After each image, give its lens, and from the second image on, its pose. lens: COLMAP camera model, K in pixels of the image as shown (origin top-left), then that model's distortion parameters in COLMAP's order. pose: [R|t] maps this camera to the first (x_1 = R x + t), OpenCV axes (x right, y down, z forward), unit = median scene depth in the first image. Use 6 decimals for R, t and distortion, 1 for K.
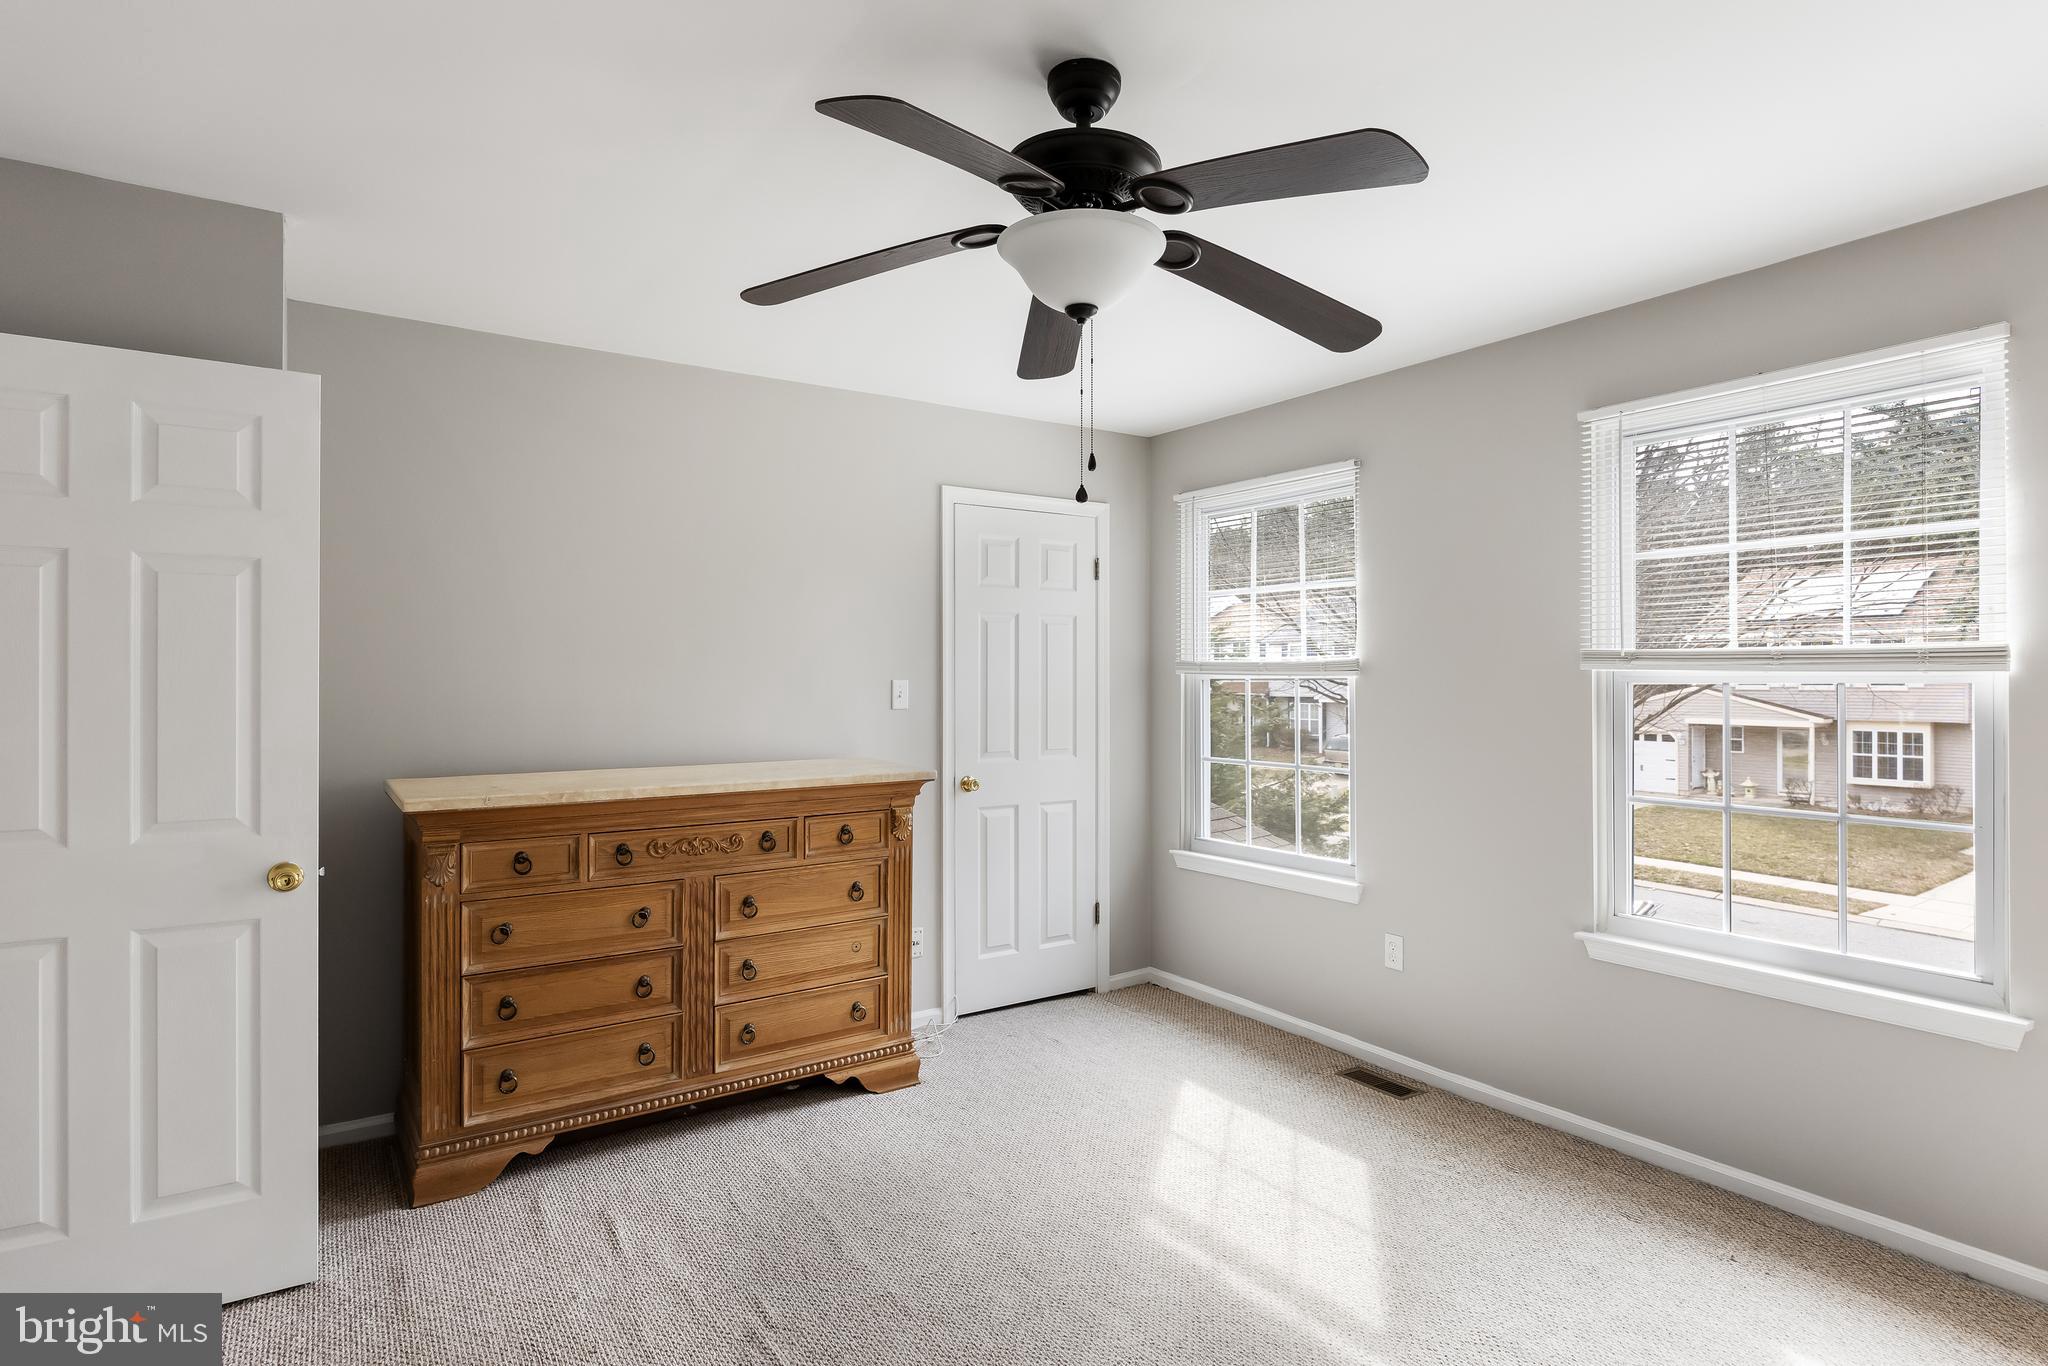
lens RADIAL K [[1102.7, 0, 1032.3], [0, 1102.7, 676.5], [0, 0, 1]] dist [0.003291, 0.000943]
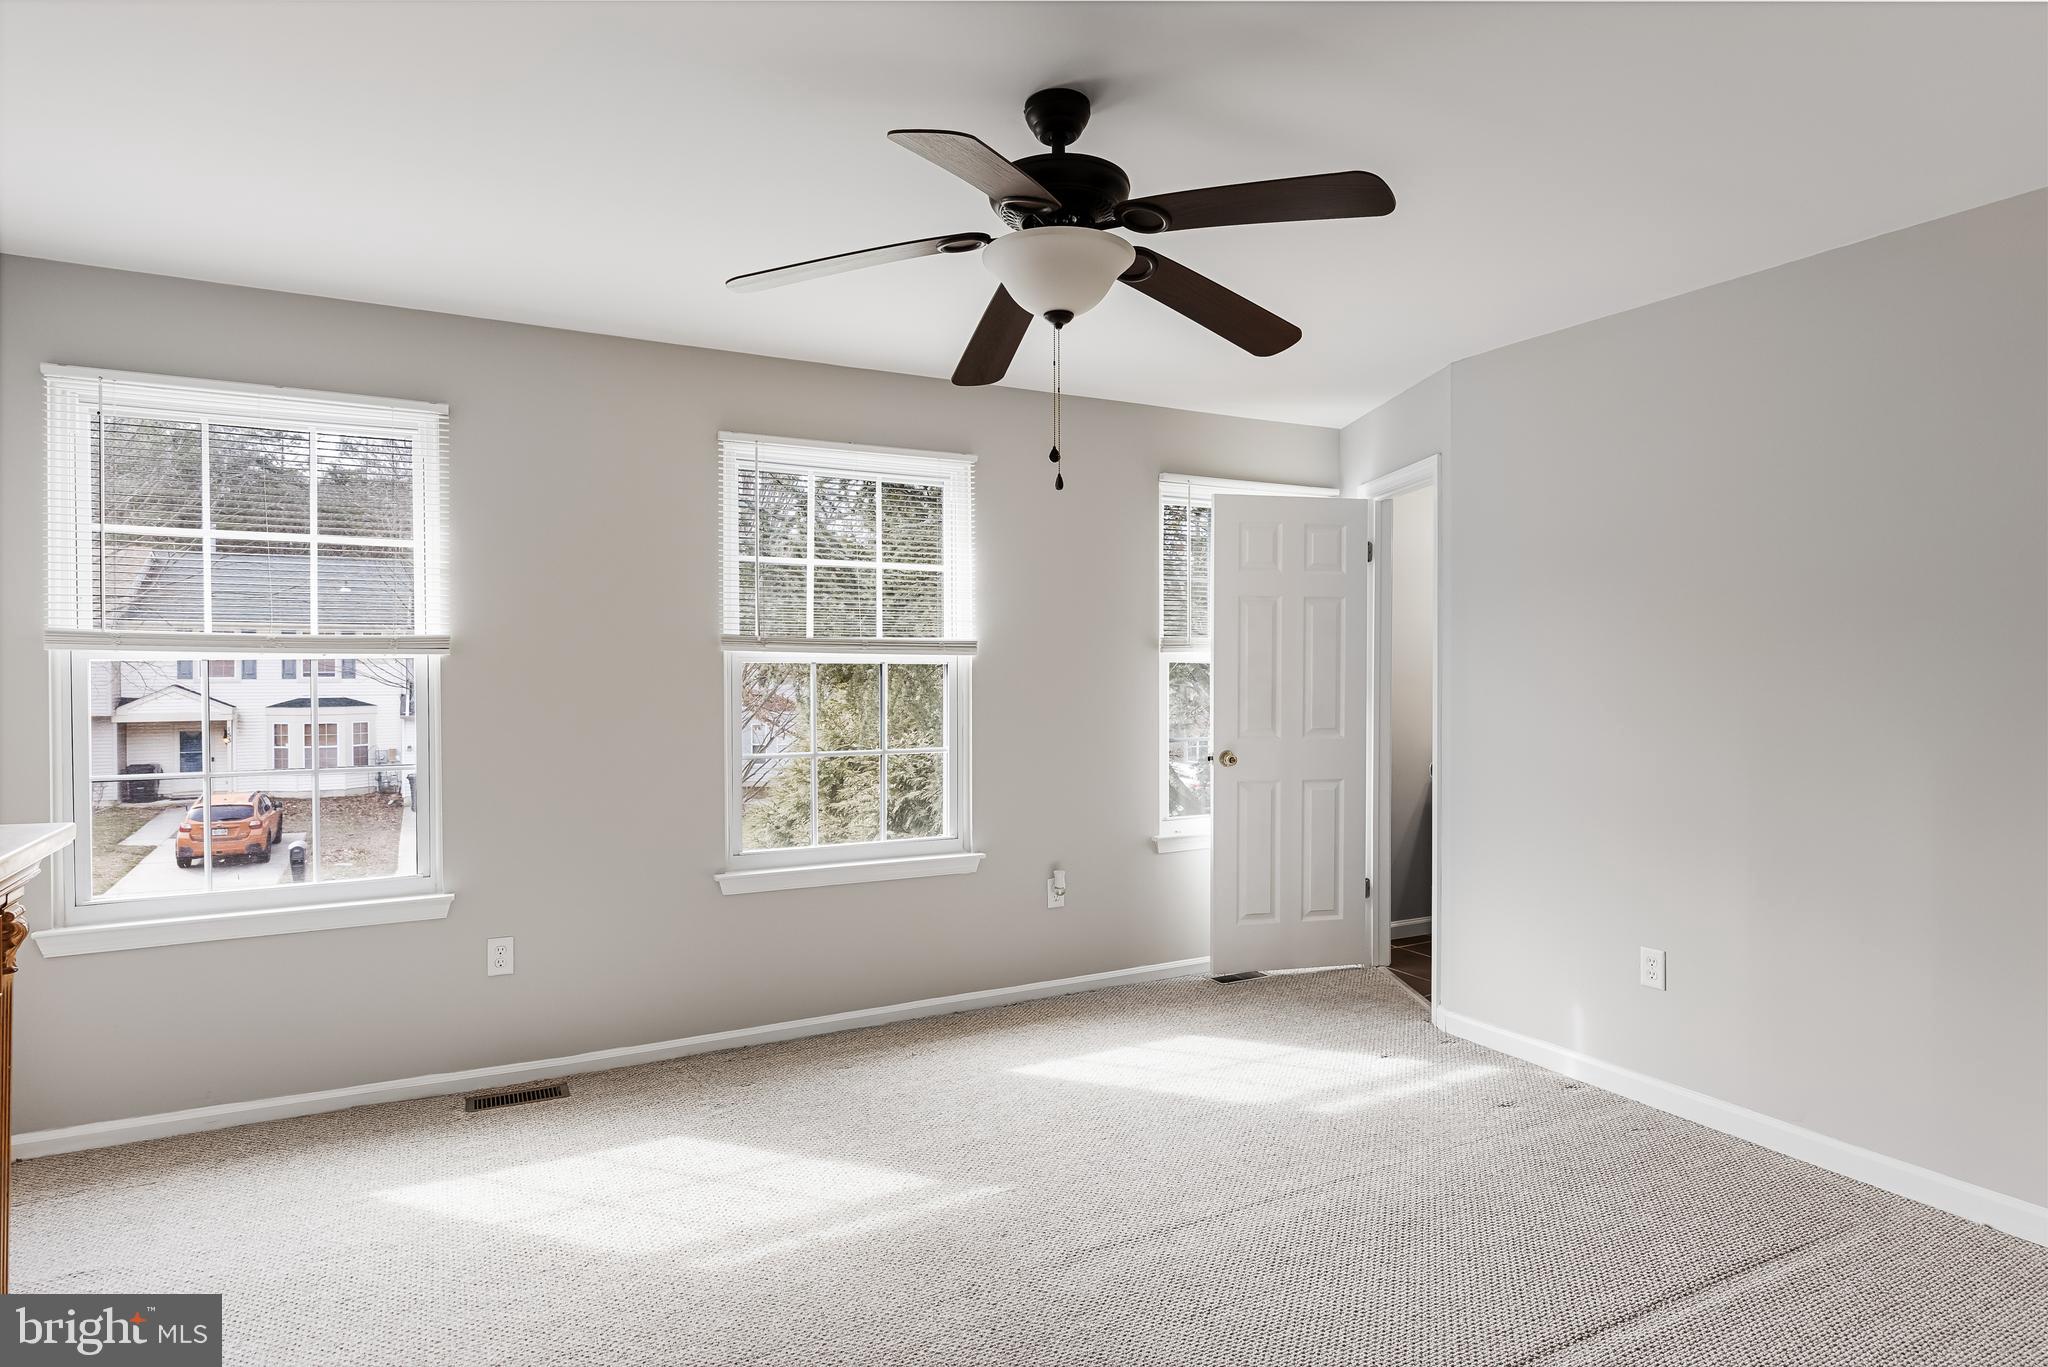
lens RADIAL K [[1102.7, 0, 1032.3], [0, 1102.7, 677.0], [0, 0, 1]] dist [0.003291, 0.000943]
pose [[0.104477, -0.000436, 0.994527, -0.637189], [0.004696, 0.999989, -0.000055, 0.023325], [-0.994516, 0.004676, 0.104478, 0.548758]]
